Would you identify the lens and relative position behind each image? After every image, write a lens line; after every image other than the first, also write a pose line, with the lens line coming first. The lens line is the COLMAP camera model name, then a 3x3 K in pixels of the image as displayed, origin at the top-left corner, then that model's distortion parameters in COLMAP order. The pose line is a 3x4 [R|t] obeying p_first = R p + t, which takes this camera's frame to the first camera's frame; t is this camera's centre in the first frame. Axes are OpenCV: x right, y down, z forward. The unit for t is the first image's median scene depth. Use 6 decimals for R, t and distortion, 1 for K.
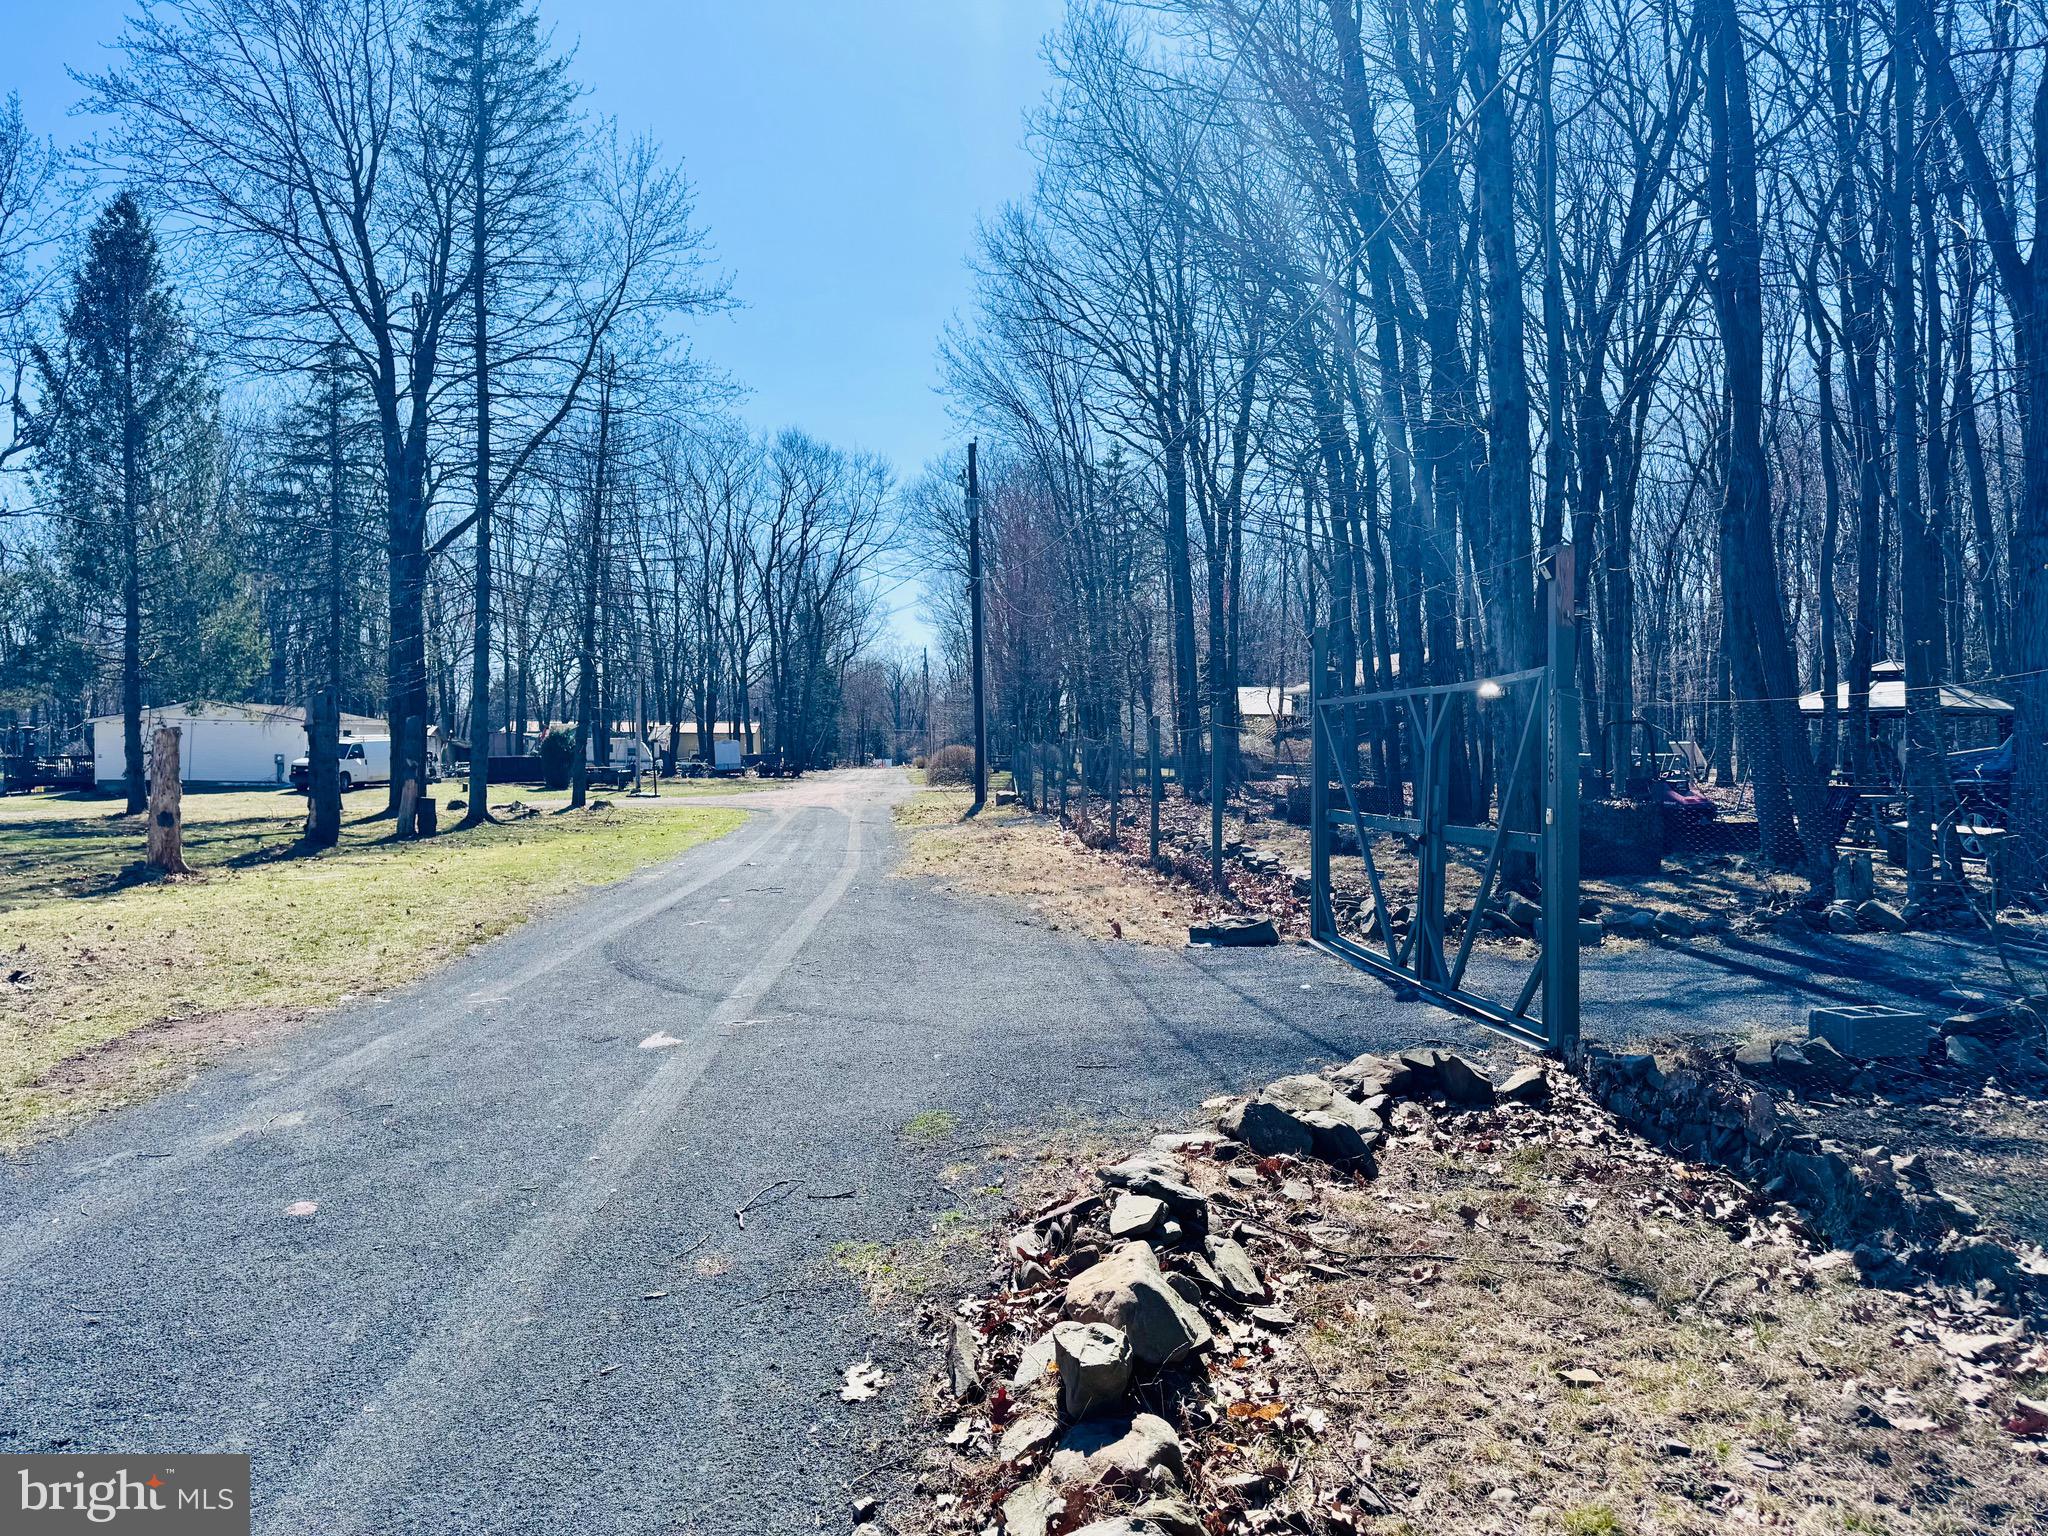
lens RADIAL K [[1432.3, 0, 1024.0], [0, 1432.3, 768.0], [0, 0, 1]] dist [0.091930, -0.113414]
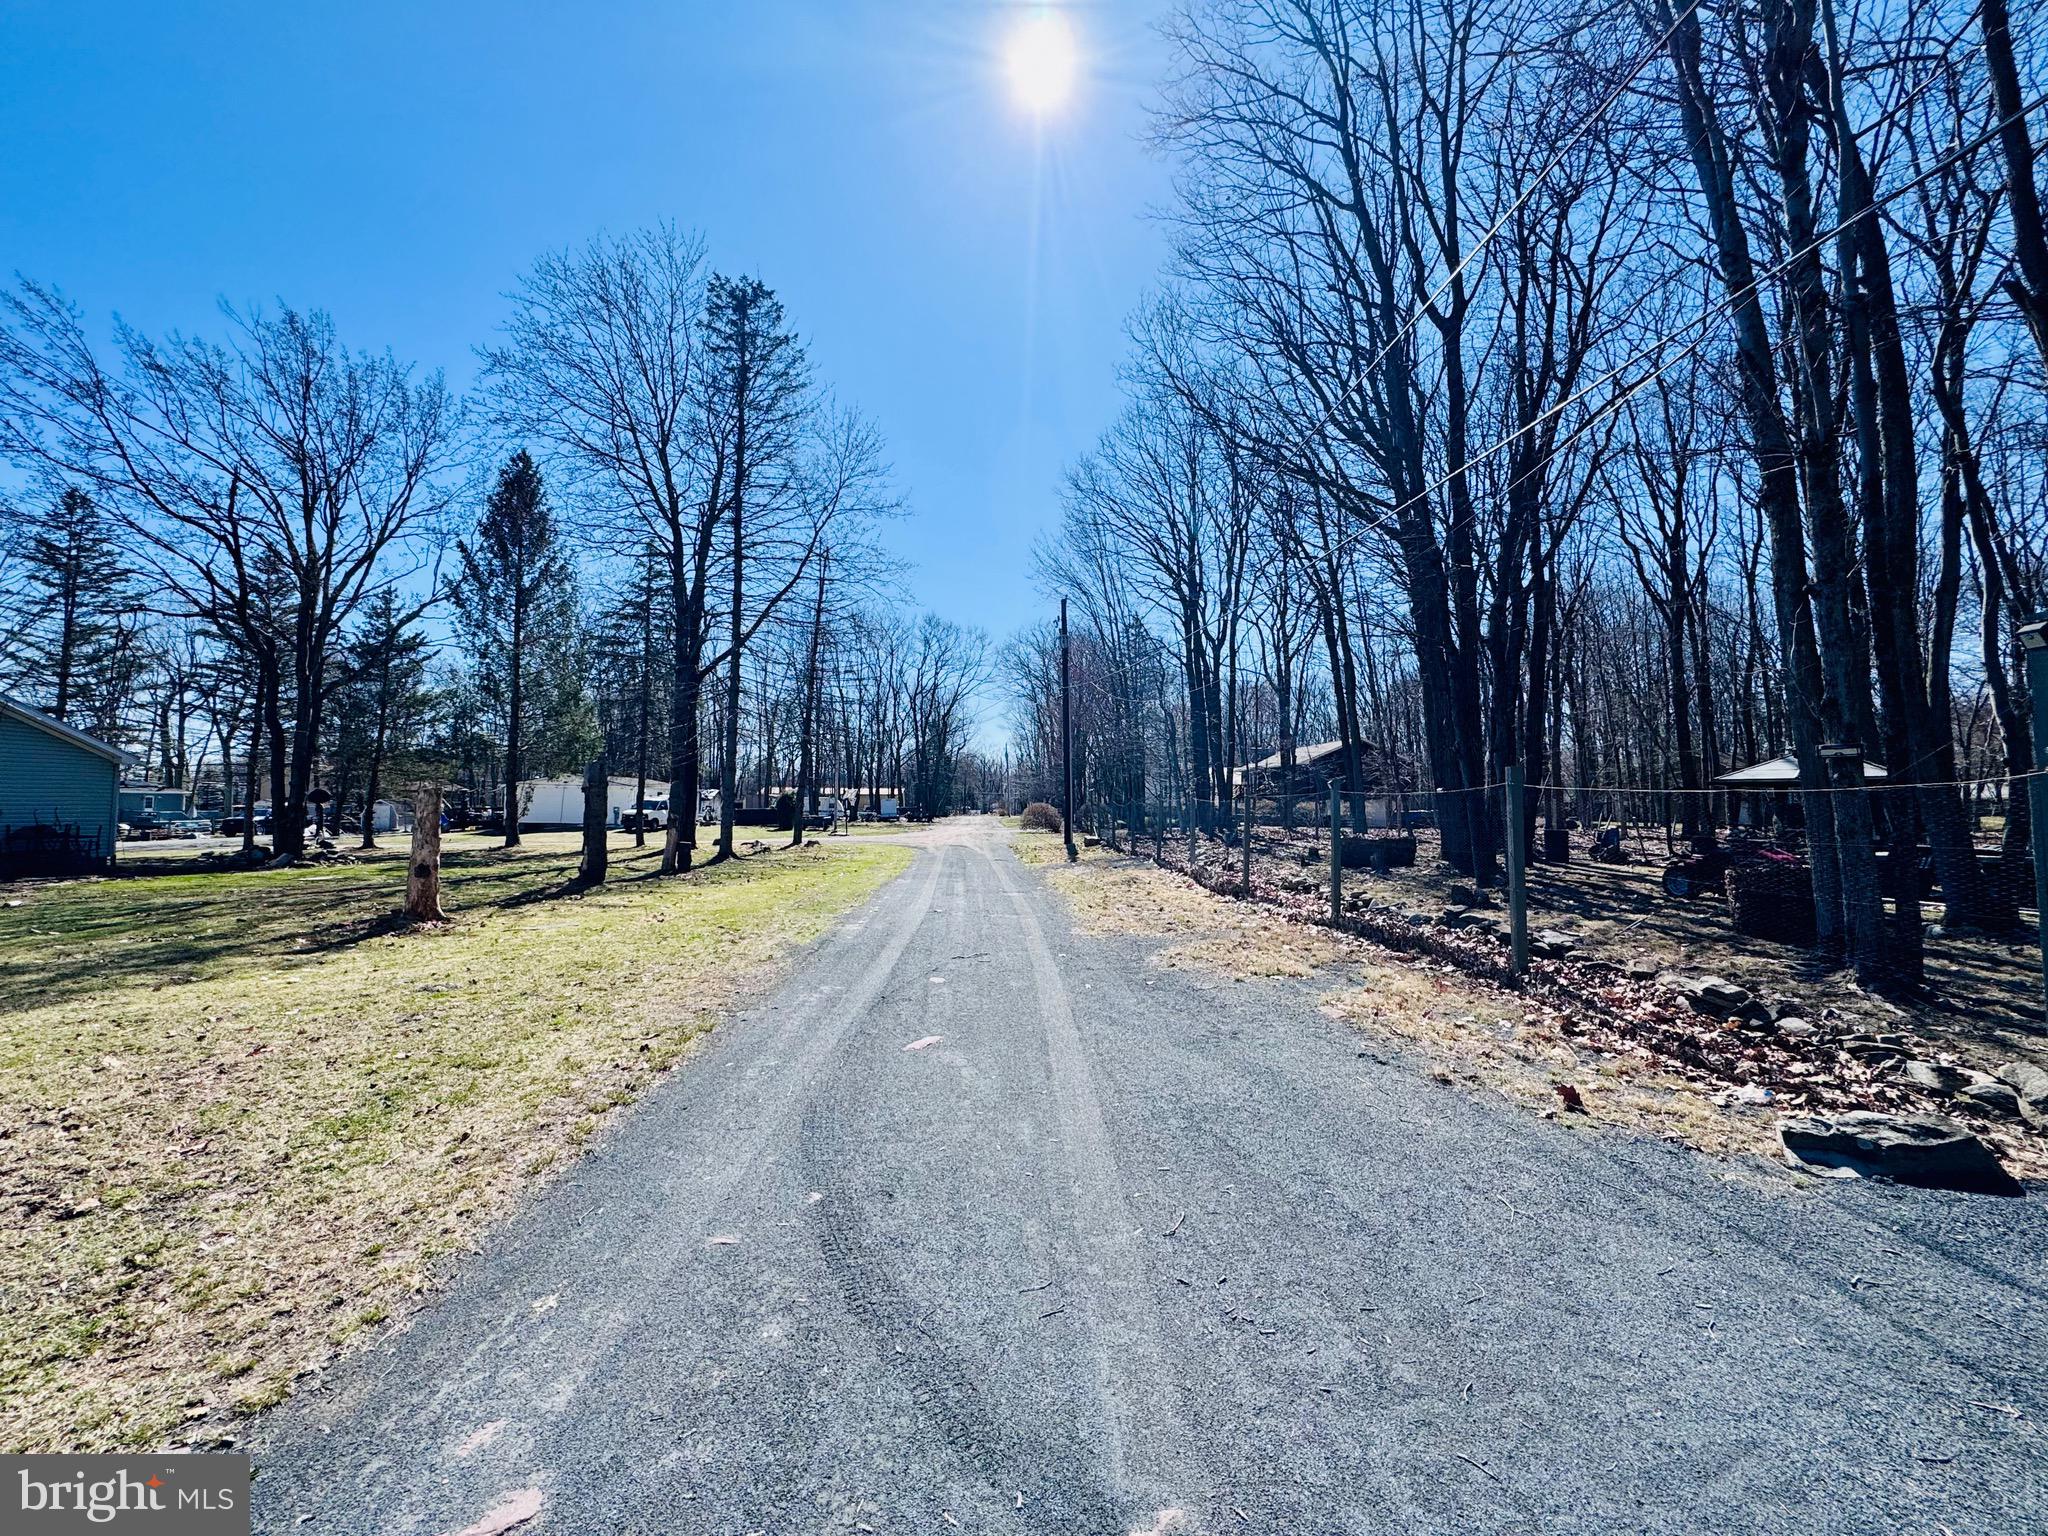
lens RADIAL K [[819.3, 0, 1014.3], [0, 819.3, 760.6], [0, 0, 1]] dist [-0.002677, 0.002629]
pose [[0.998956, 0.002114, -0.045626, -0.074824], [-0.005136, 0.997792, -0.066222, -0.006317], [0.045386, 0.066387, 0.996761, 0.261256]]
